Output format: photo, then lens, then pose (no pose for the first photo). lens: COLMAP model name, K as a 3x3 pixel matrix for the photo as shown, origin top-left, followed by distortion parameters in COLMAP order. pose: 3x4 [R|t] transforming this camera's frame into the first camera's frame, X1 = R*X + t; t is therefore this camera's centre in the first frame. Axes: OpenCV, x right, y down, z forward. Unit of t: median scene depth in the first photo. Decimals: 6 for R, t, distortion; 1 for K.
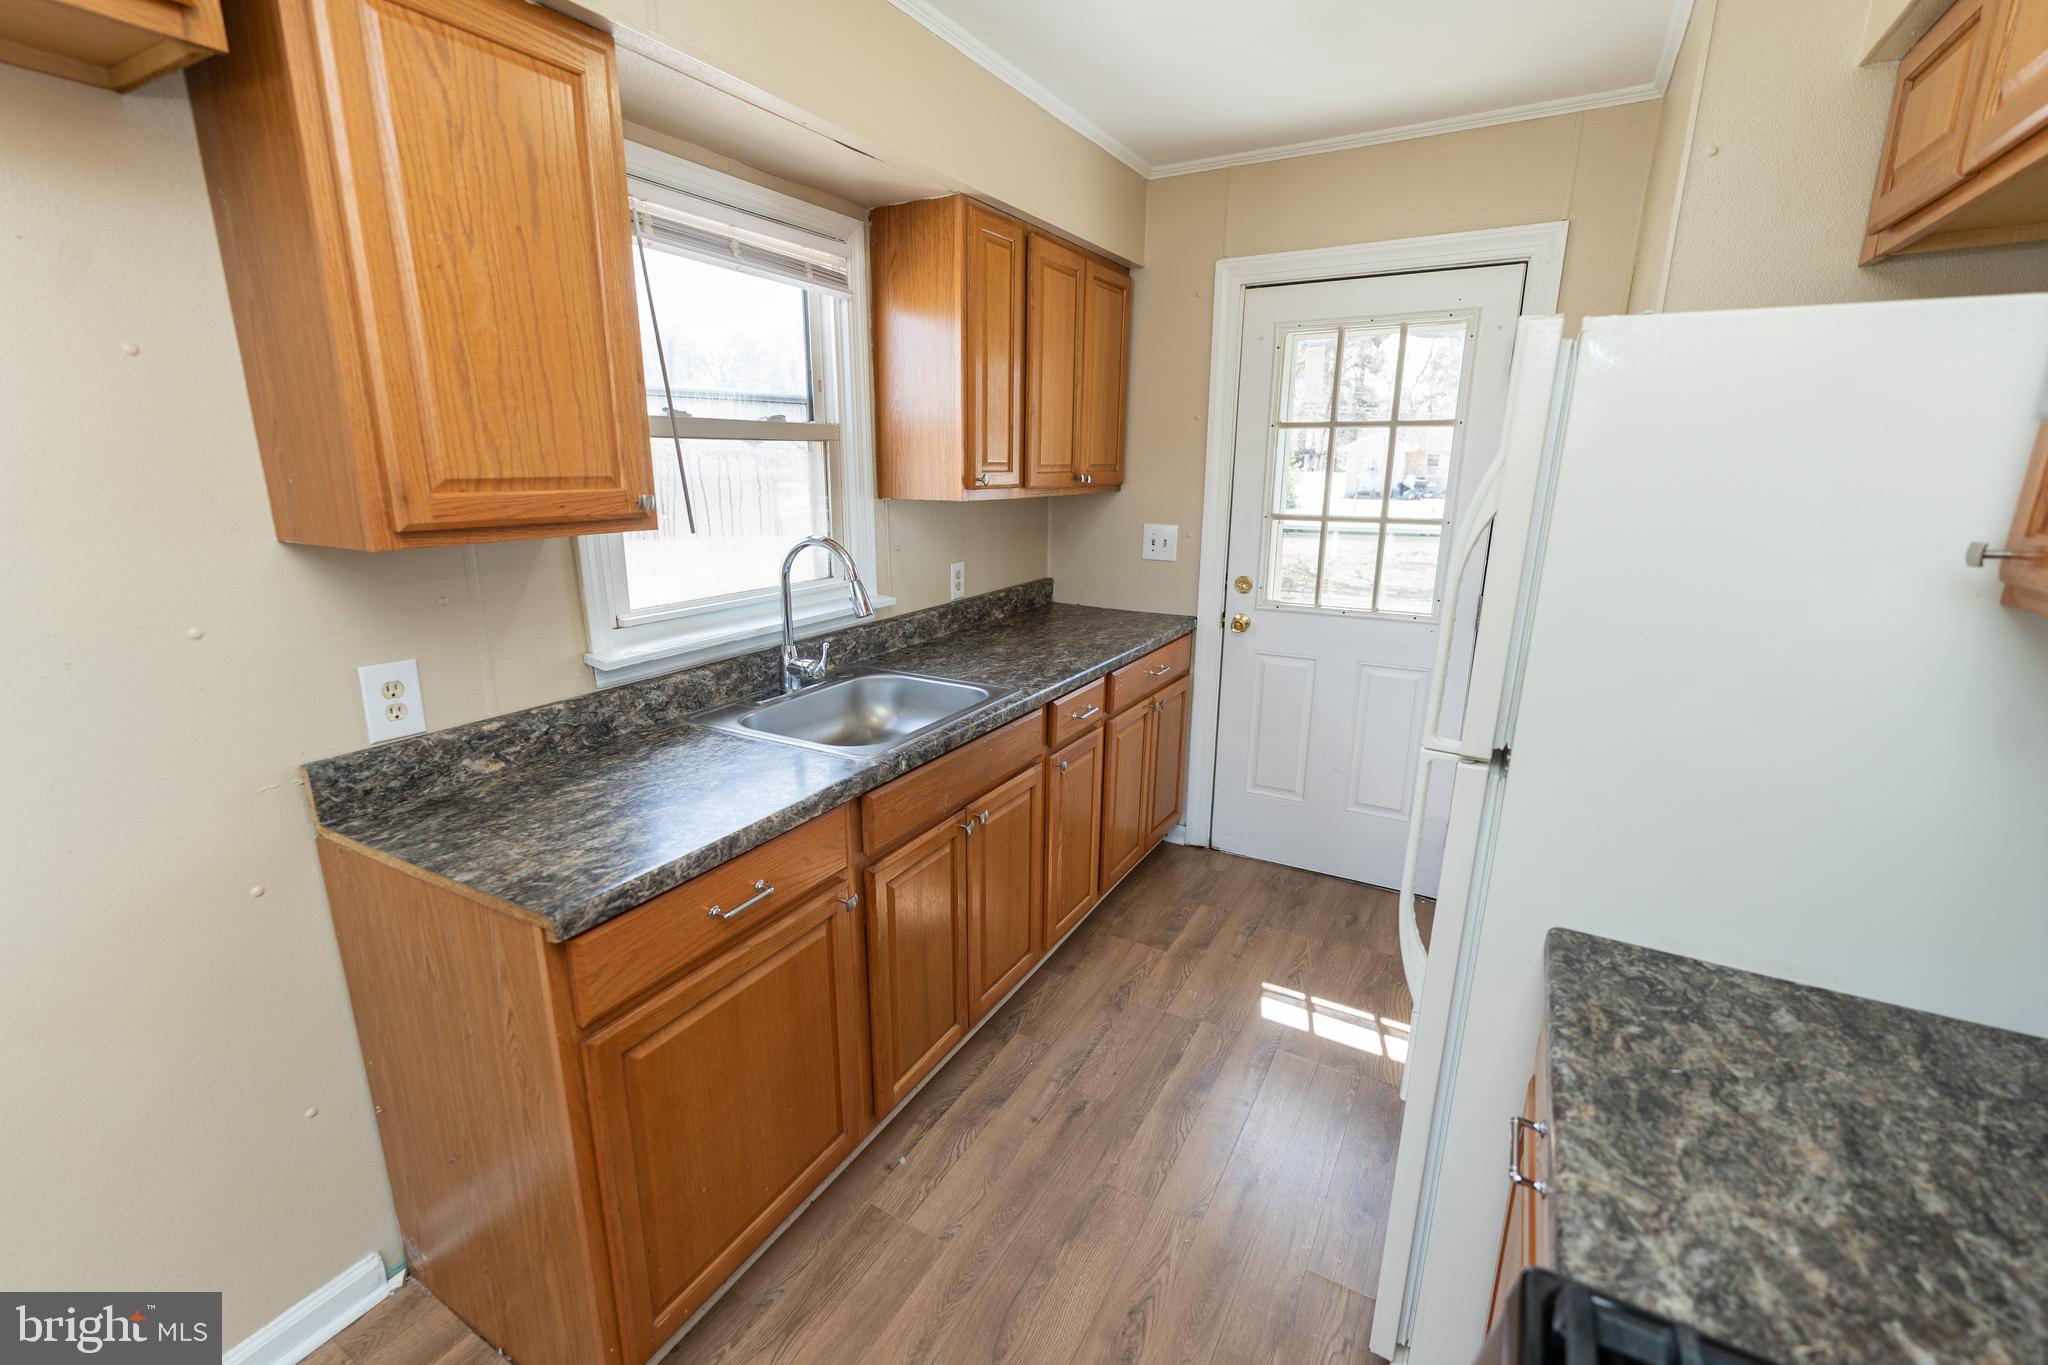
lens RADIAL K [[871.5, 0, 997.5], [0, 871.5, 678.3], [0, 0, 1]] dist [0.010031, 0.000065]
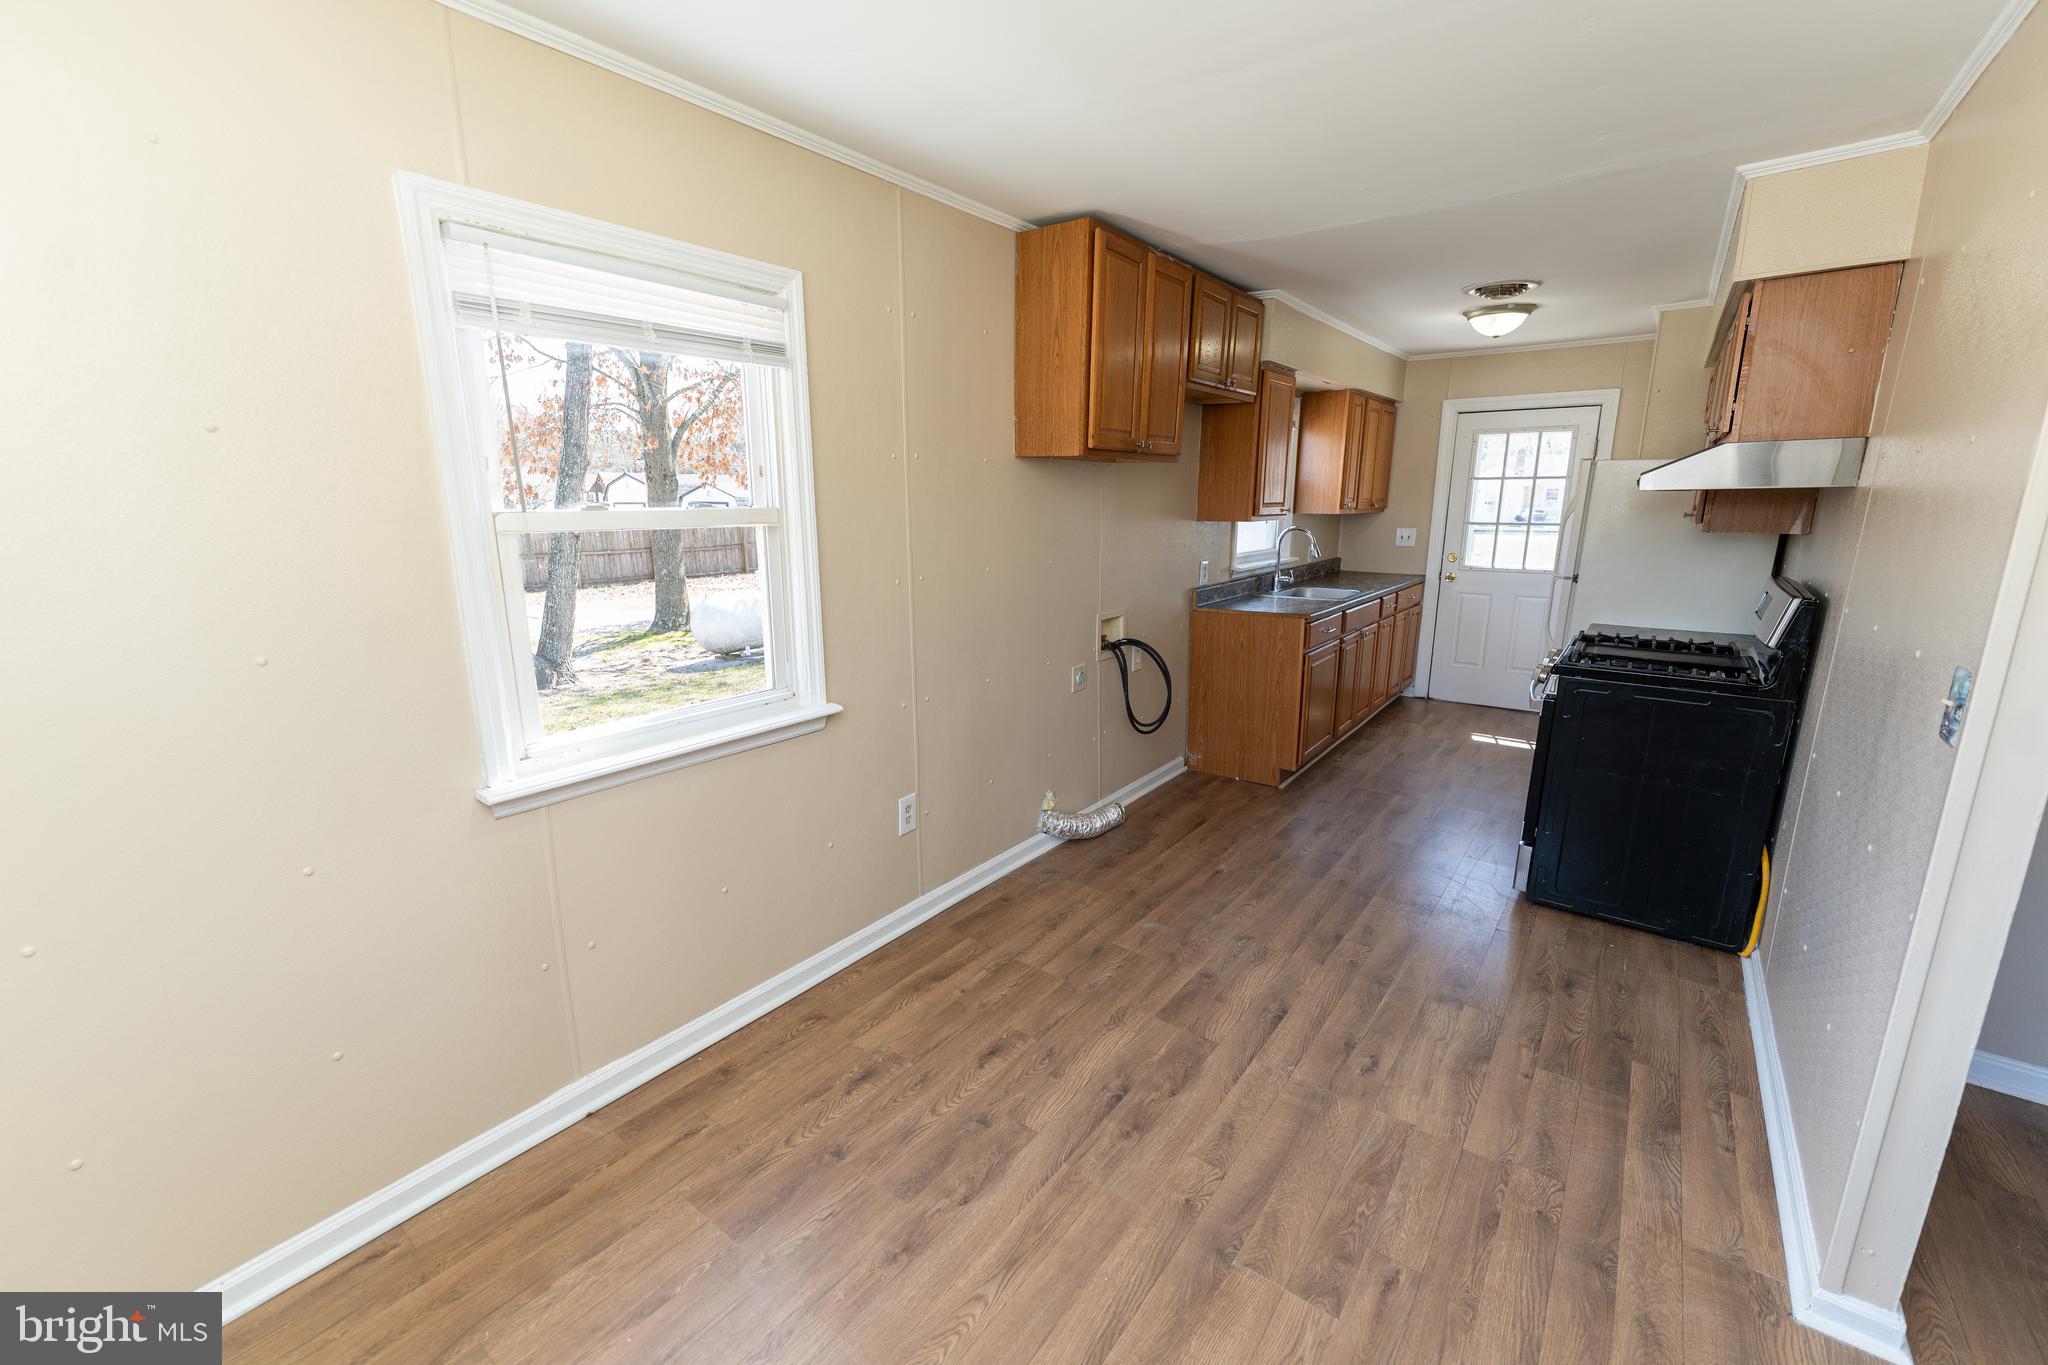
lens RADIAL K [[835.6, 0, 1006.6], [0, 835.6, 686.8], [0, 0, 1]] dist [0.001519, -0.000491]
pose [[0.993323, 0.013819, -0.114539, -0.575870], [-0.016828, 0.999537, -0.025353, 0.289253], [0.114136, 0.027111, 0.993095, -1.142718]]
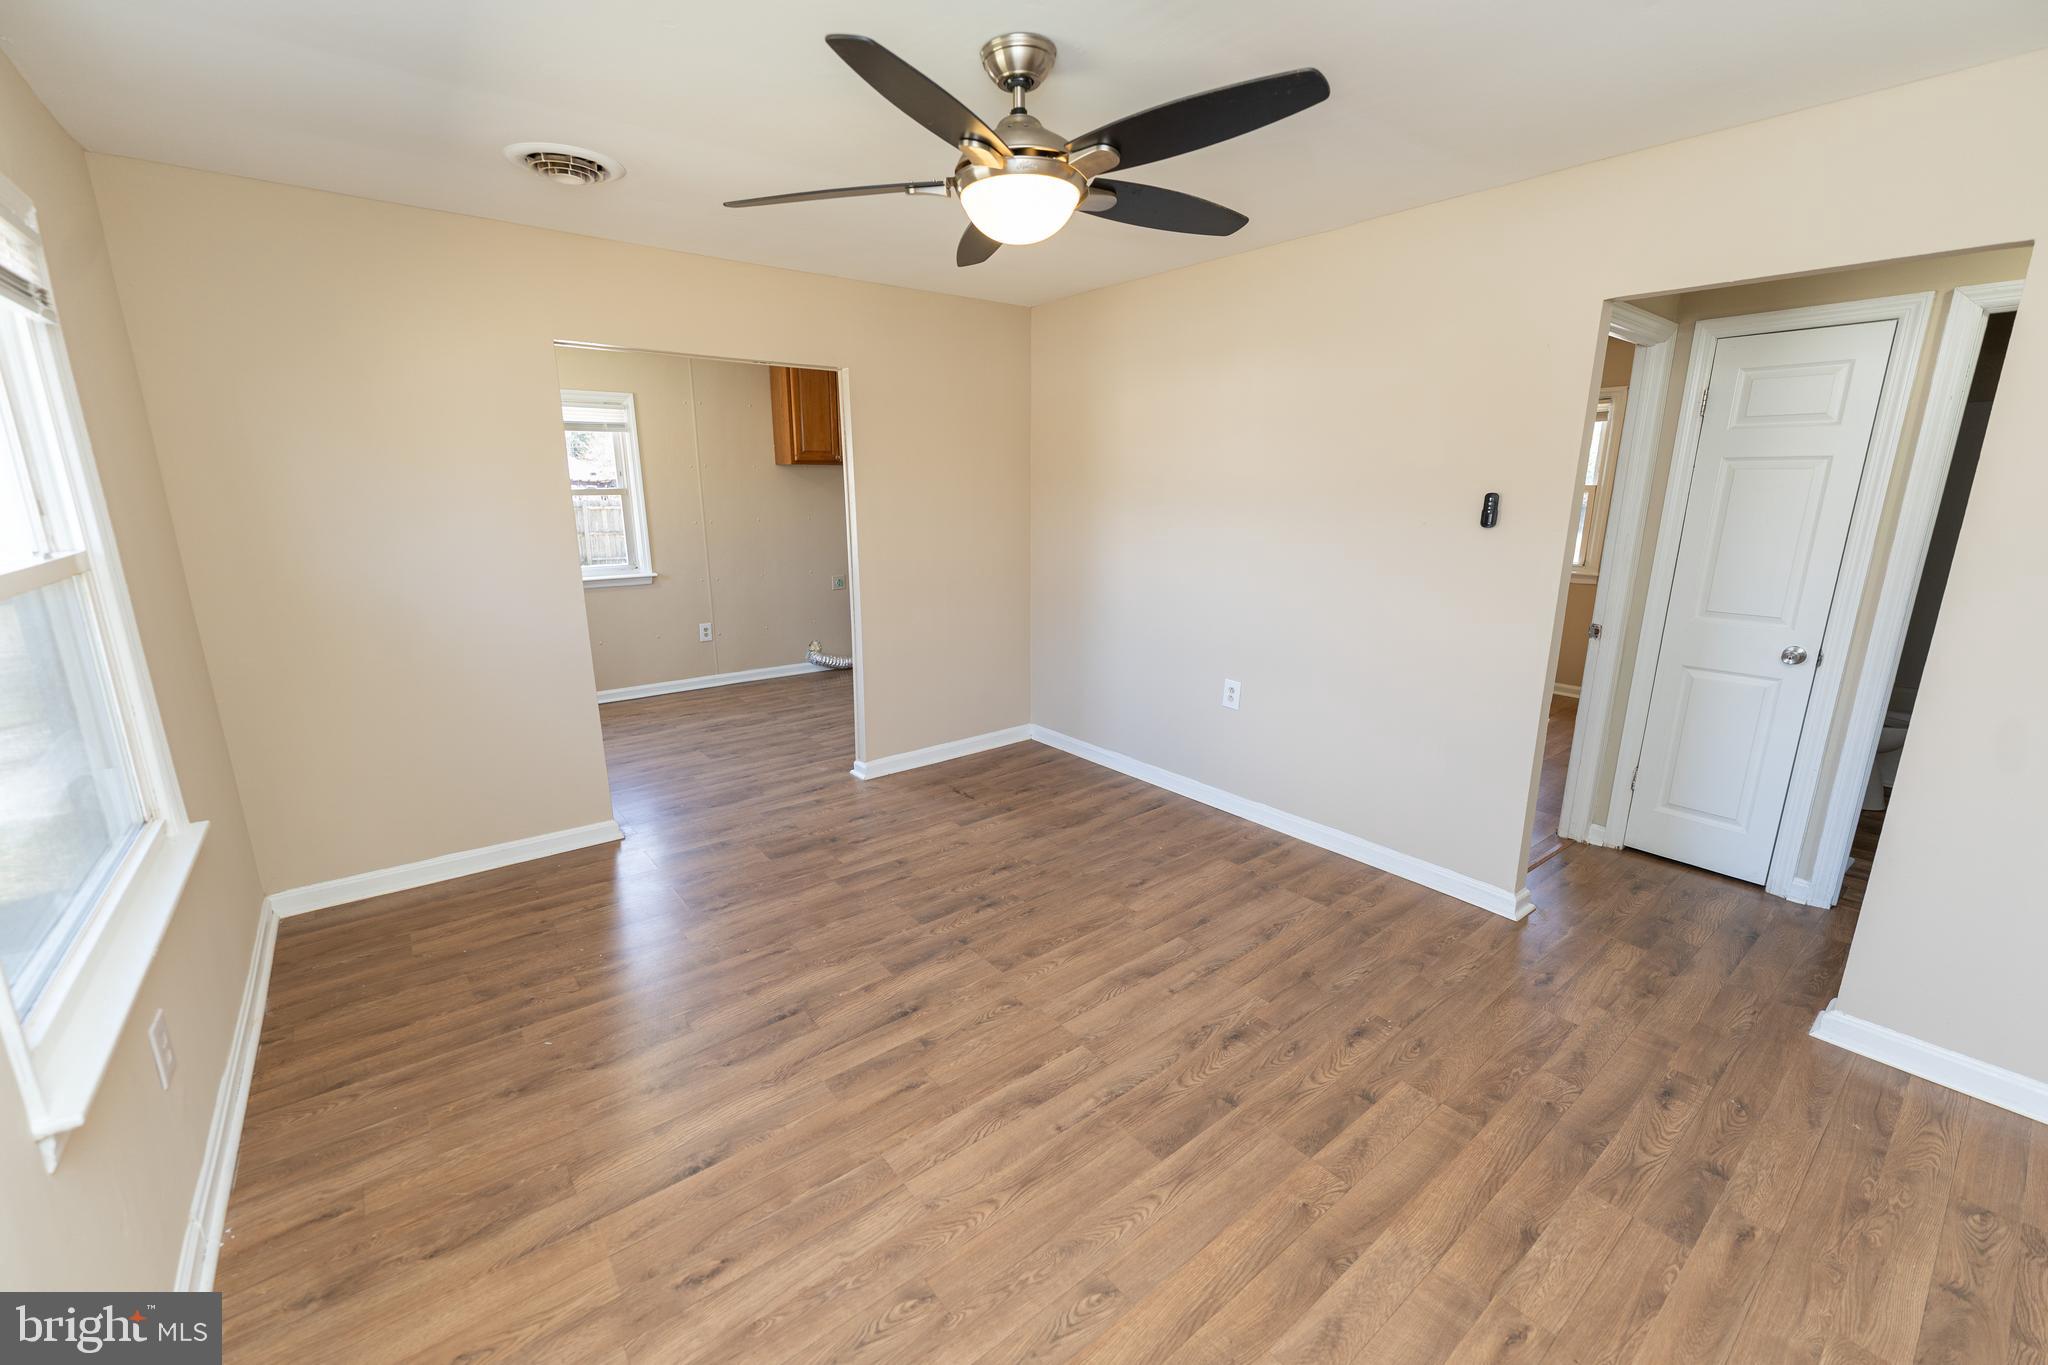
lens RADIAL K [[835.6, 0, 1006.6], [0, 835.6, 686.8], [0, 0, 1]] dist [0.001519, -0.000491]
pose [[0.931177, 0.075102, -0.356747, 0.769652], [-0.079448, 0.996836, 0.002477, 0.504403], [0.355804, 0.026036, 0.934198, -1.935027]]
